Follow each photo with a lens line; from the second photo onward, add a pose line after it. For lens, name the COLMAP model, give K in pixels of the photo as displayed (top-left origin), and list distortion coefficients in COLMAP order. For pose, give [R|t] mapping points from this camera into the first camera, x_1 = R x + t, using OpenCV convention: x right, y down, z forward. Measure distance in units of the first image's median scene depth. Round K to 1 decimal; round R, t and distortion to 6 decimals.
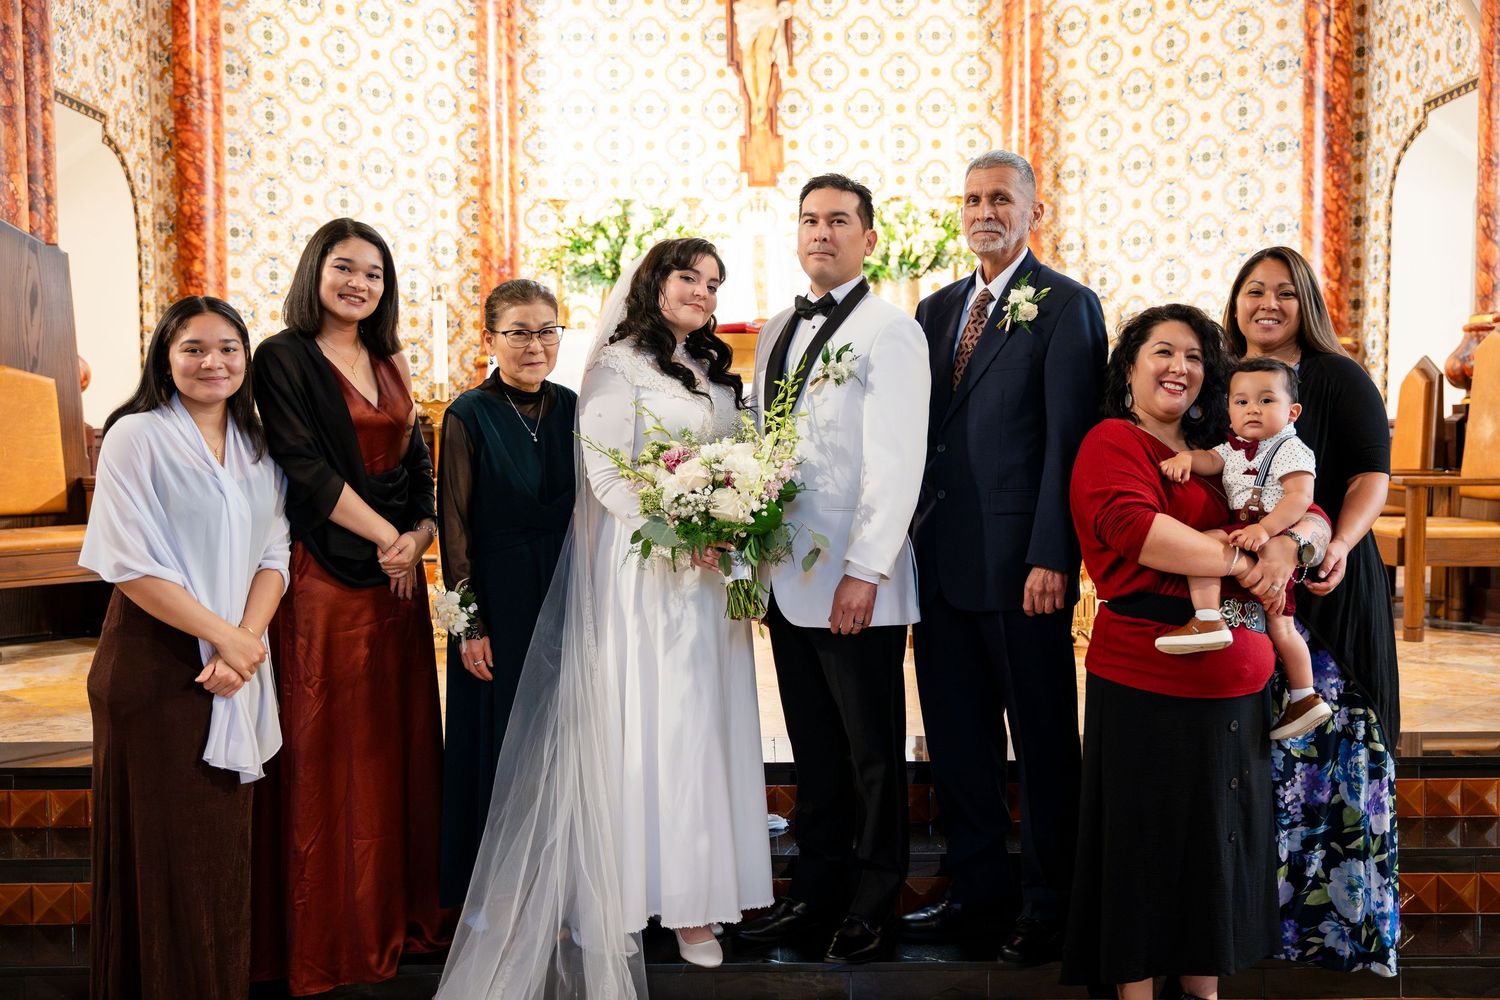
lens RADIAL K [[1628.3, 0, 760.9], [0, 1628.3, 505.2], [0, 0, 1]] dist [0.034163, 0.000000]
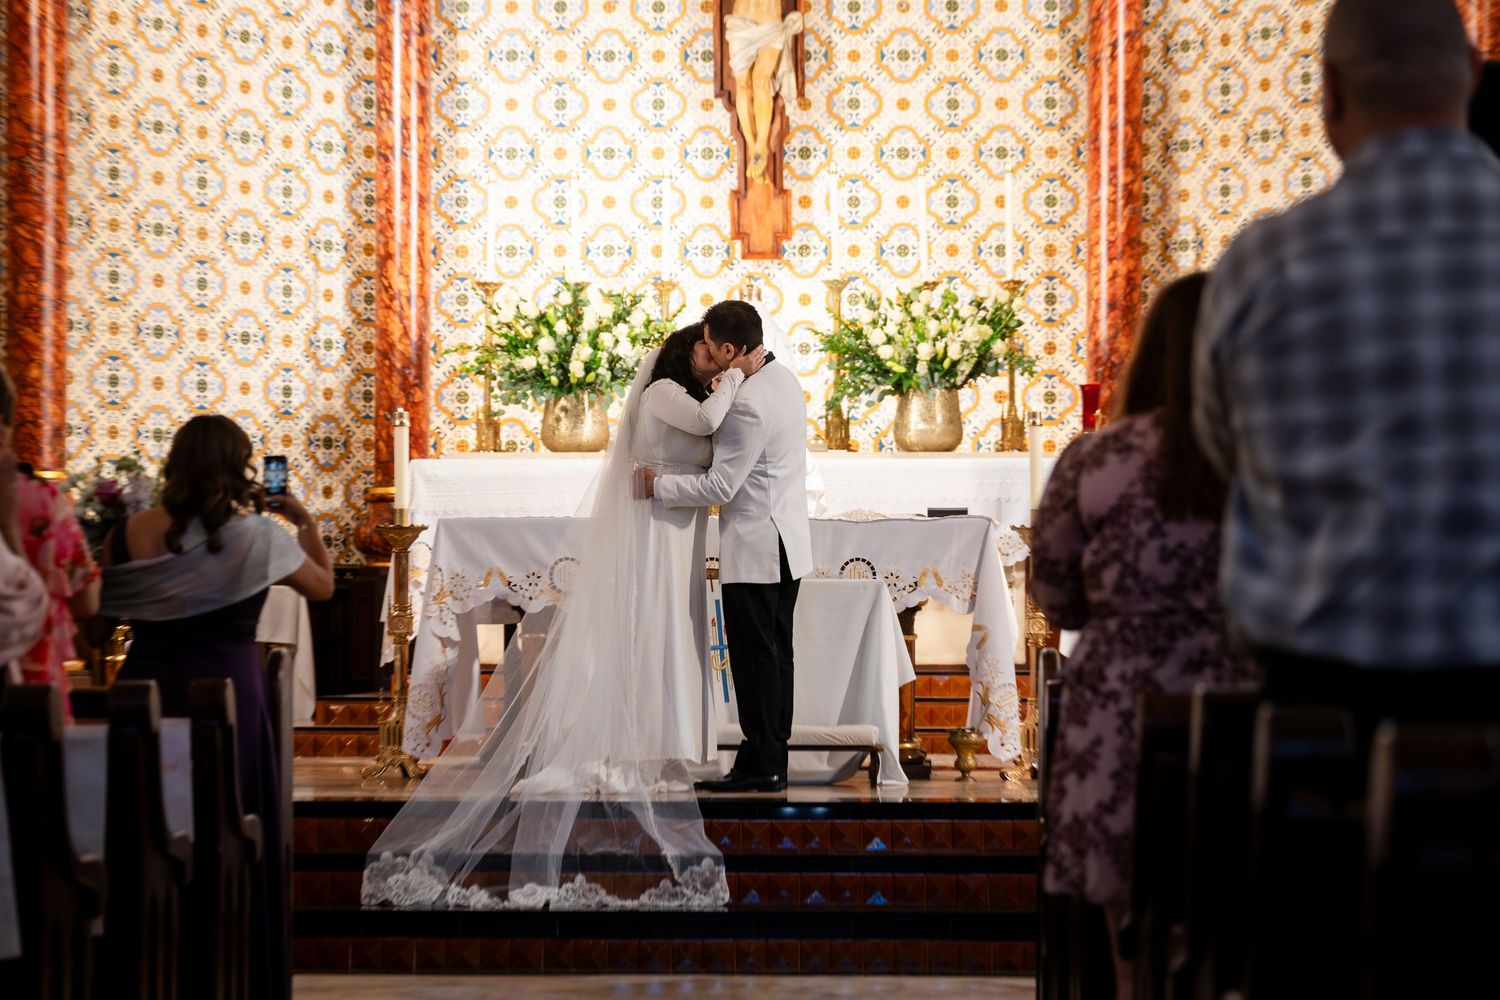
lens RADIAL K [[3600.9, 0, 822.5], [0, 3600.9, 525.5], [0, 0, 1]] dist [0.118189, 0.000000]
pose [[0.999971, 0.006056, -0.004707, 0.040613], [-0.006431, 0.996413, -0.084379, 0.067110], [0.004179, 0.084407, 0.996423, -0.671501]]
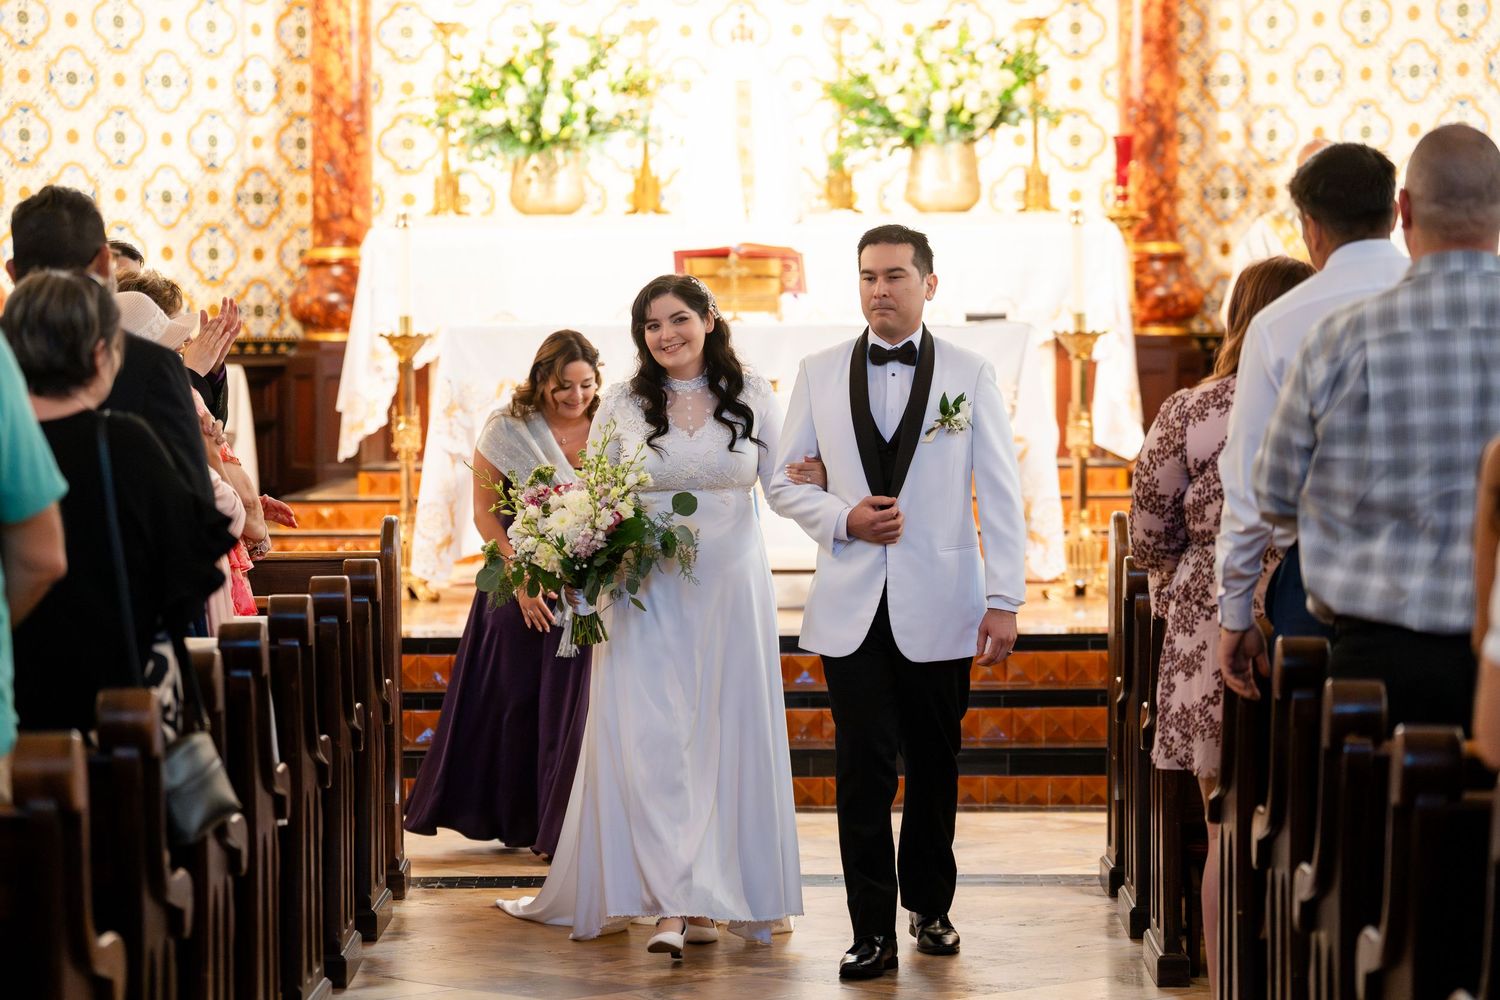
lens RADIAL K [[4763.3, 0, 828.5], [0, 4763.3, 473.9], [0, 0, 1]] dist [0.053085, 0.000000]
pose [[0.999830, 0.001002, 0.018418, -0.001907], [-0.000612, 0.999775, -0.021197, 0.041574], [-0.018435, 0.021182, 0.999606, -0.976671]]
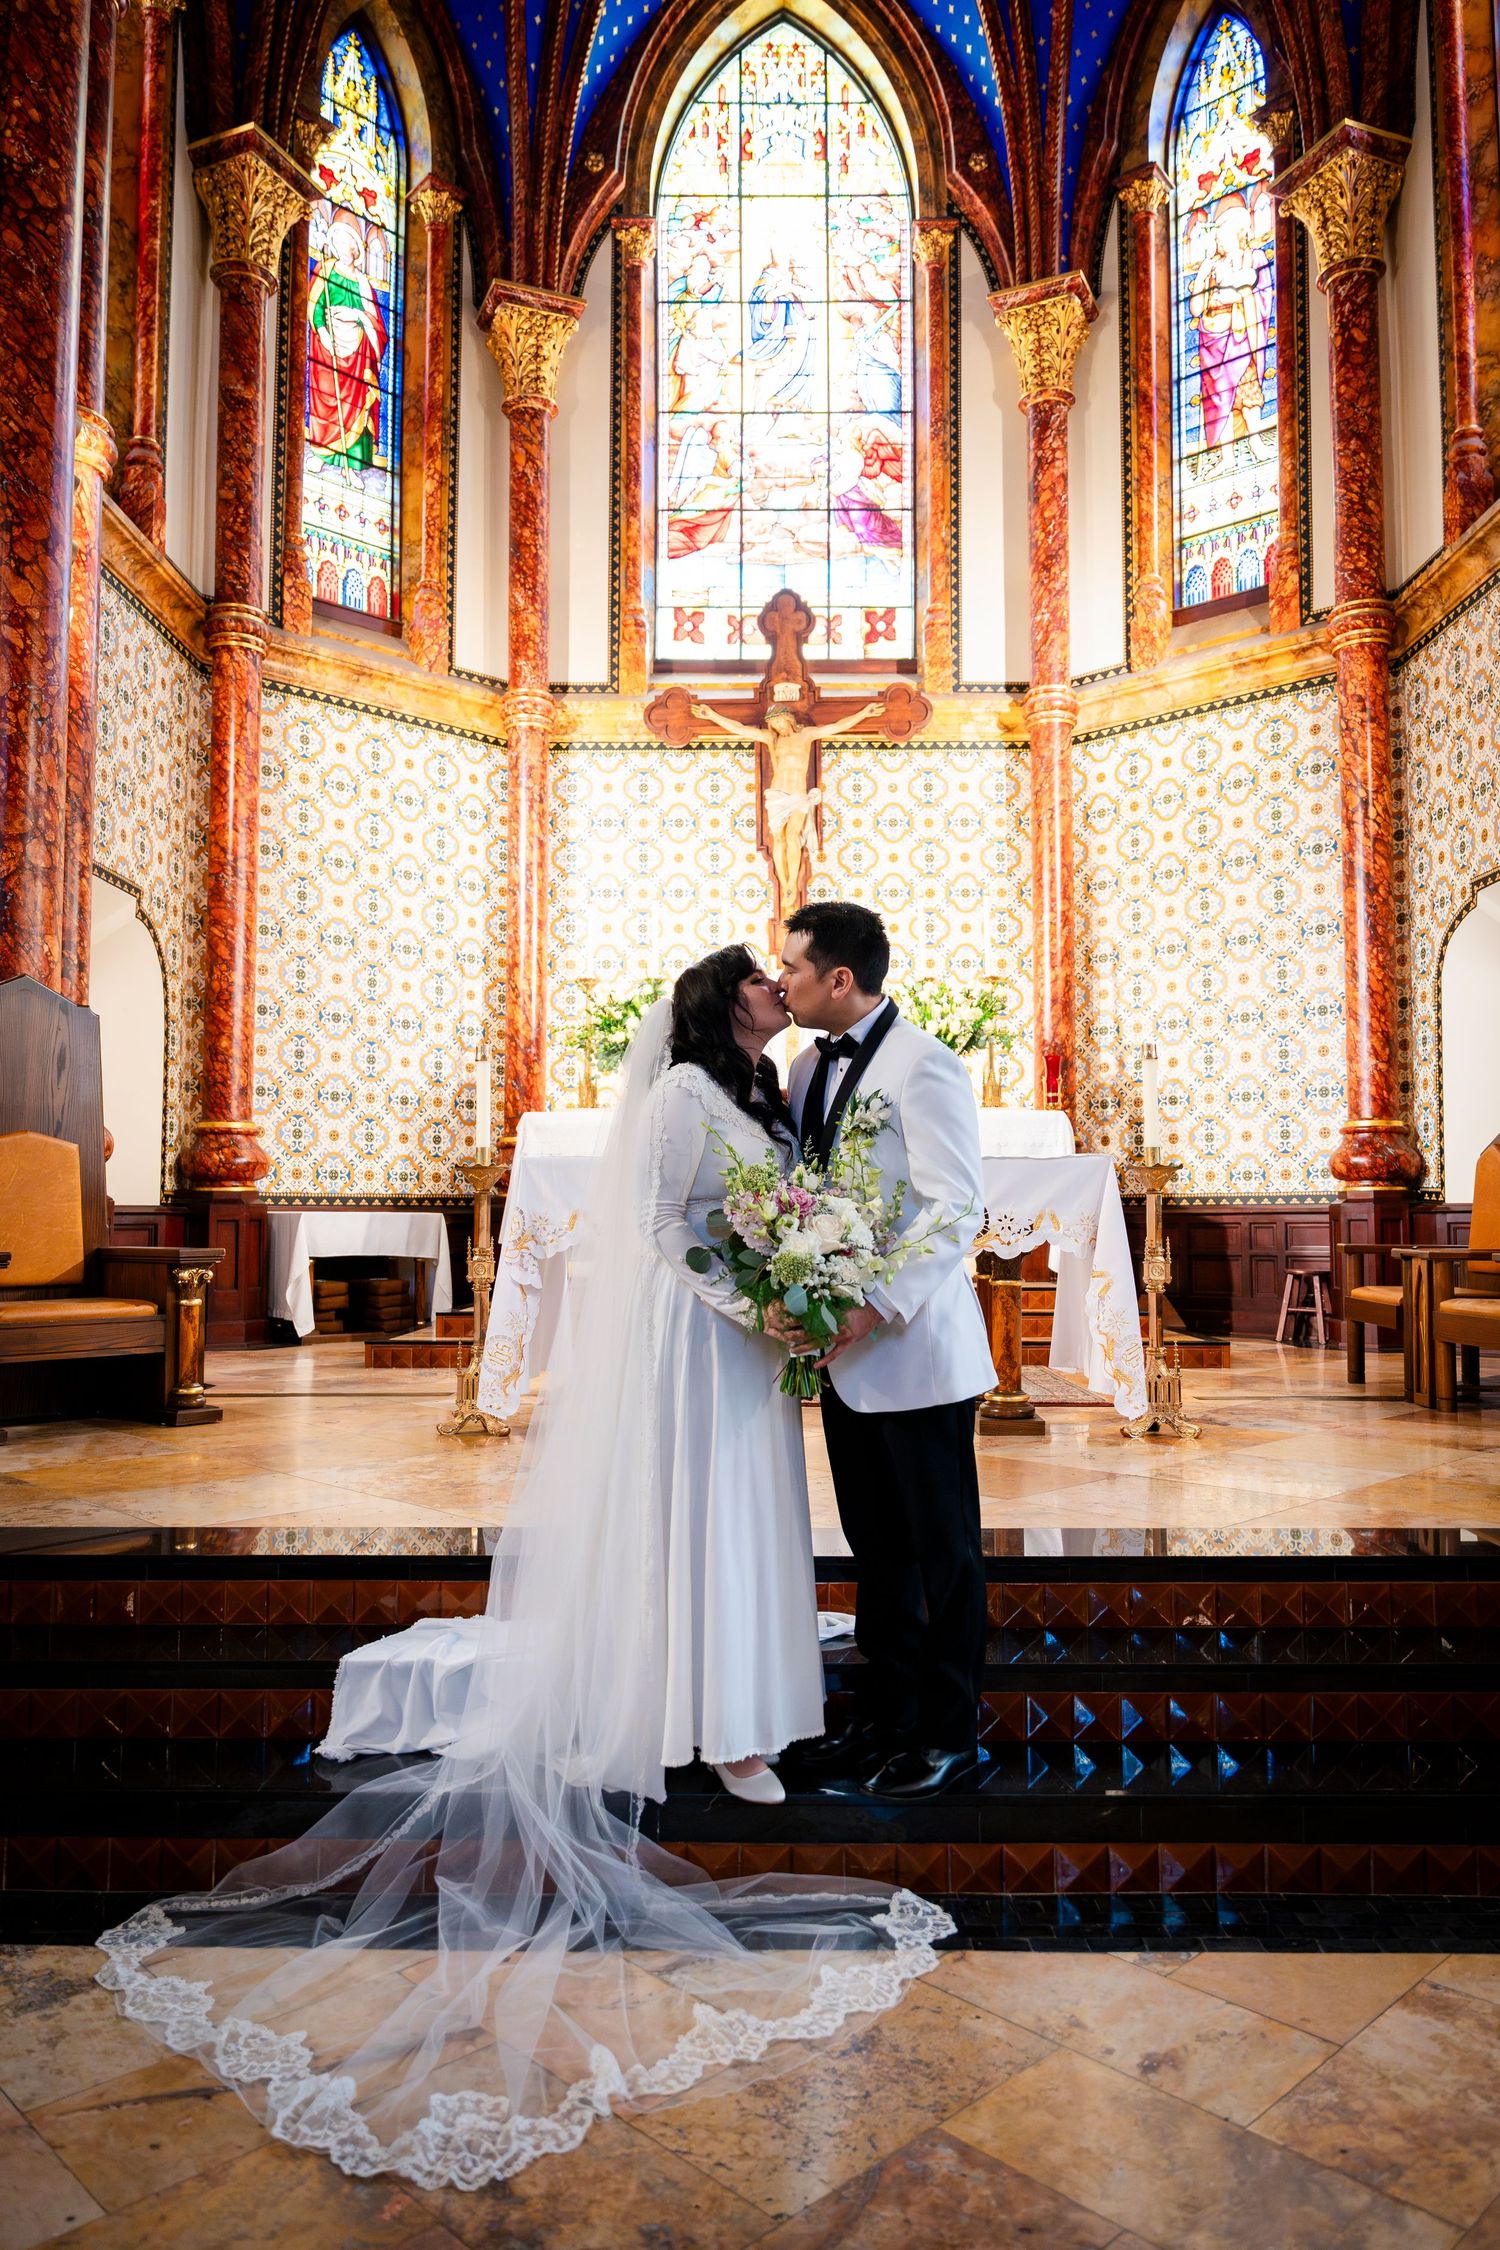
lens RADIAL K [[1618.0, 0, 742.1], [0, 1618.0, 1119.3], [0, 0, 1]] dist [0.017907, 0.000877]
pose [[0.999914, 0.004816, -0.012190, -0.018689], [-0.006171, 0.993503, -0.113636, 0.008404], [0.011564, 0.113702, 0.993448, 0.035780]]
